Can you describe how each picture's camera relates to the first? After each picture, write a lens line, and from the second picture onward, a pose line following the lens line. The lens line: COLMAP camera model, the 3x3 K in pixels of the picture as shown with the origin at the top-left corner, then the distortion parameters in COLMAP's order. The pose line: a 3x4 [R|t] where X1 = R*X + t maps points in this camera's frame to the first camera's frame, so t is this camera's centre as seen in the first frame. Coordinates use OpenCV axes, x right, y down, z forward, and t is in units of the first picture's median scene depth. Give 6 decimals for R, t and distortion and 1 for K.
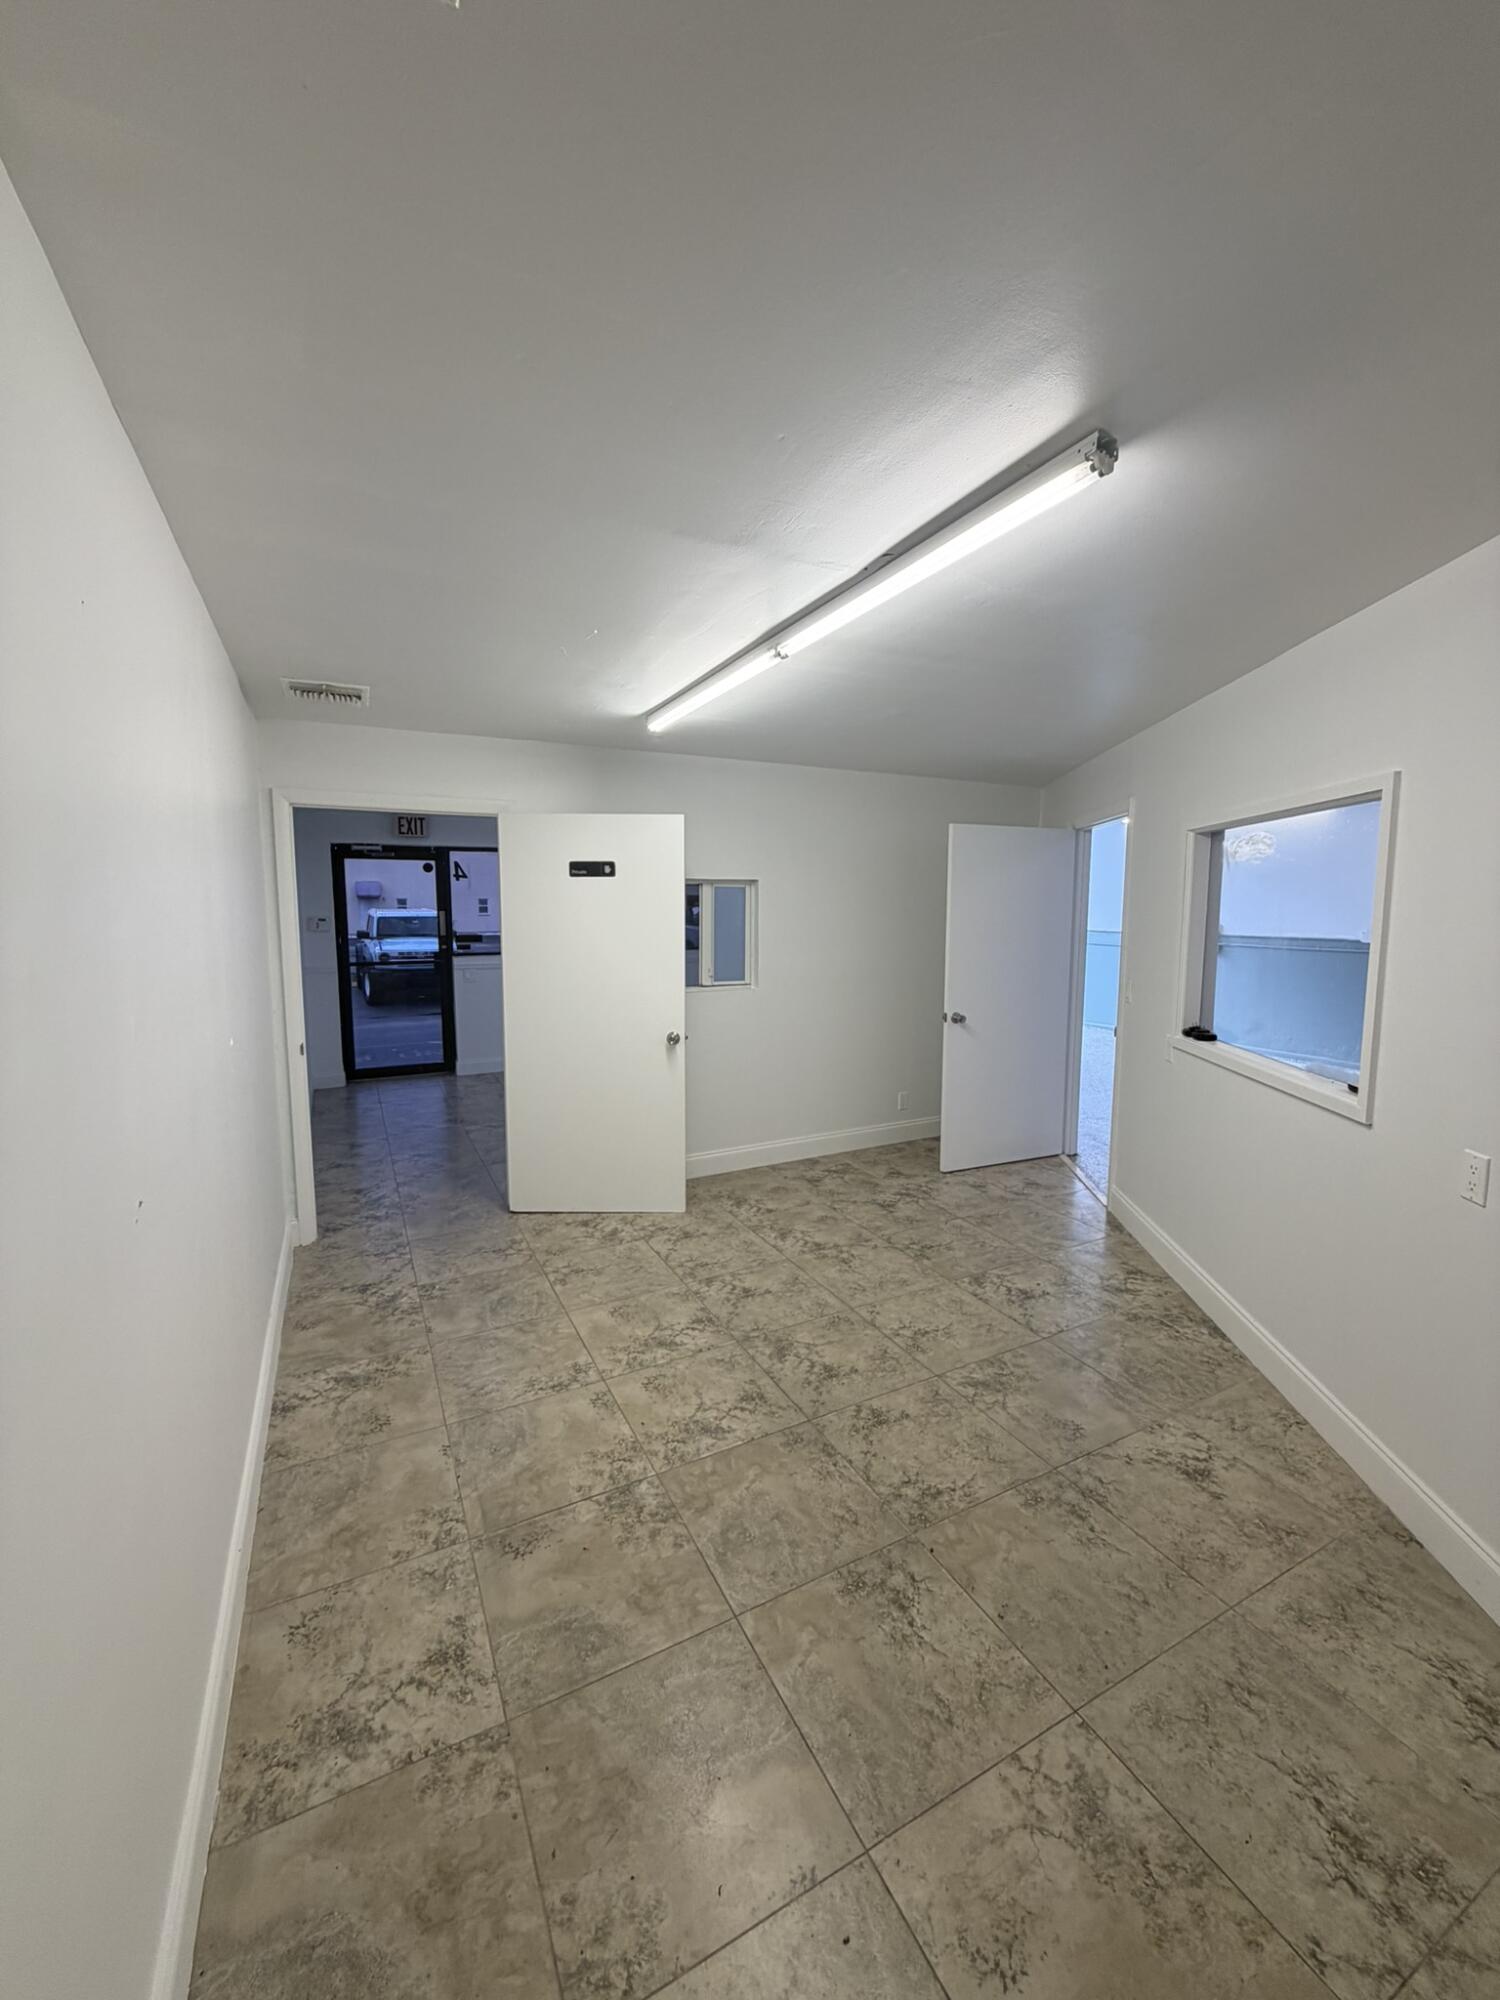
lens RADIAL K [[797.8, 0, 751.2], [0, 797.8, 994.8], [0, 0, 1]] dist [0.003170, 0.000296]
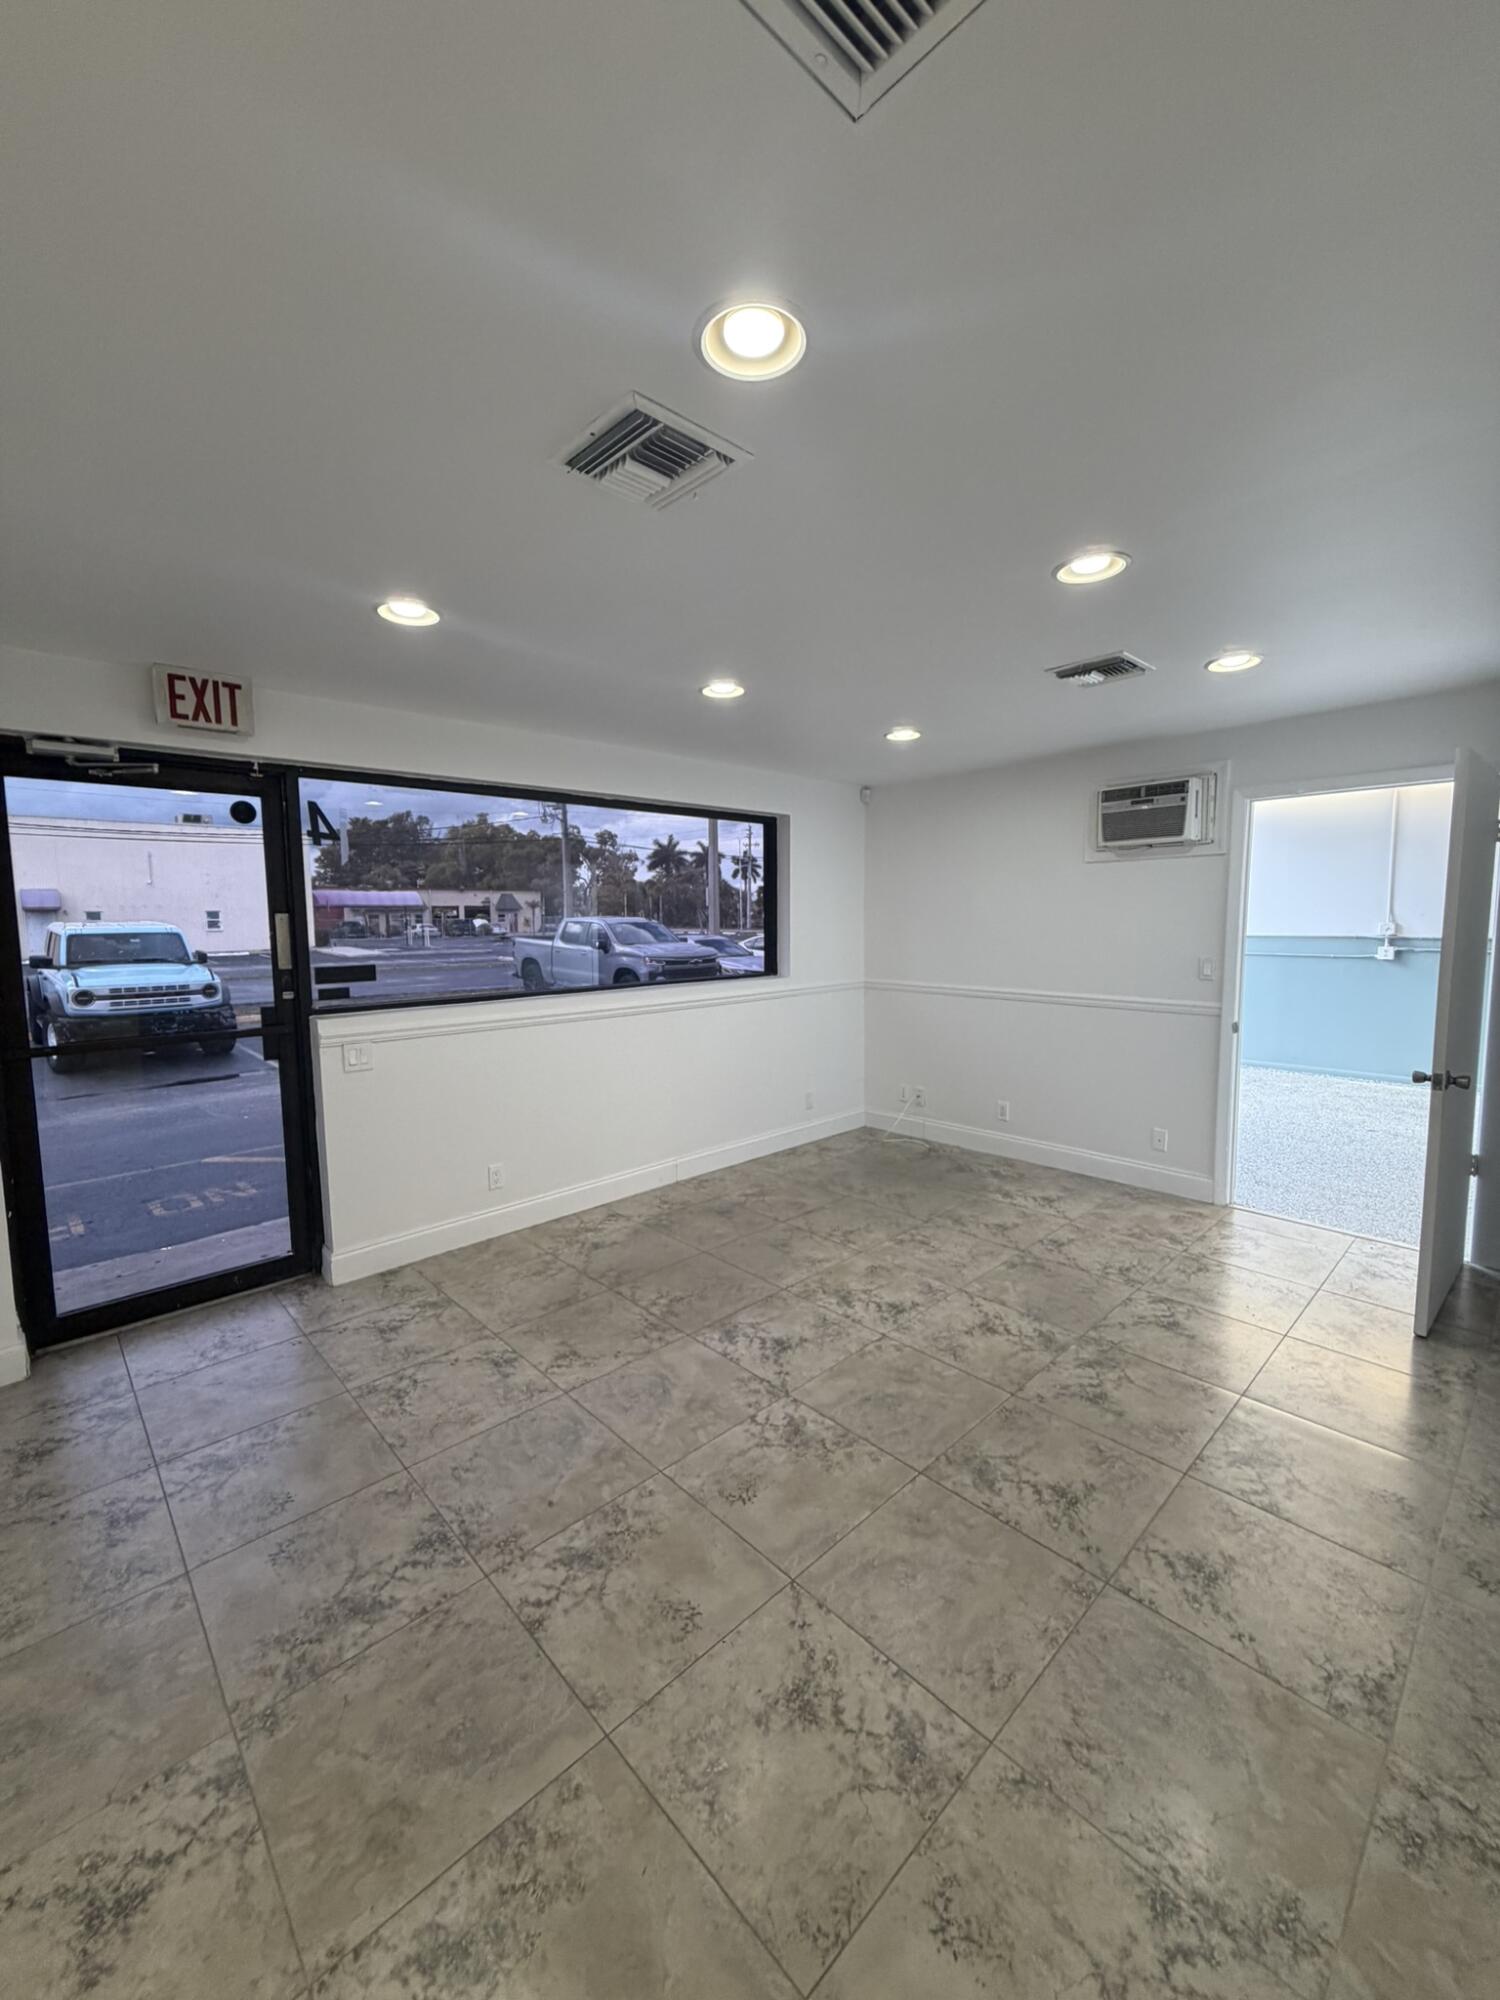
lens RADIAL K [[797.8, 0, 793.4], [0, 797.8, 992.9], [0, 0, 1]] dist [0.003170, 0.000296]
pose [[0.952441, -0.044050, 0.301521, -0.097807], [0.047633, 0.998855, -0.004538, -0.017818], [-0.300976, 0.018684, 0.953449, 0.191471]]
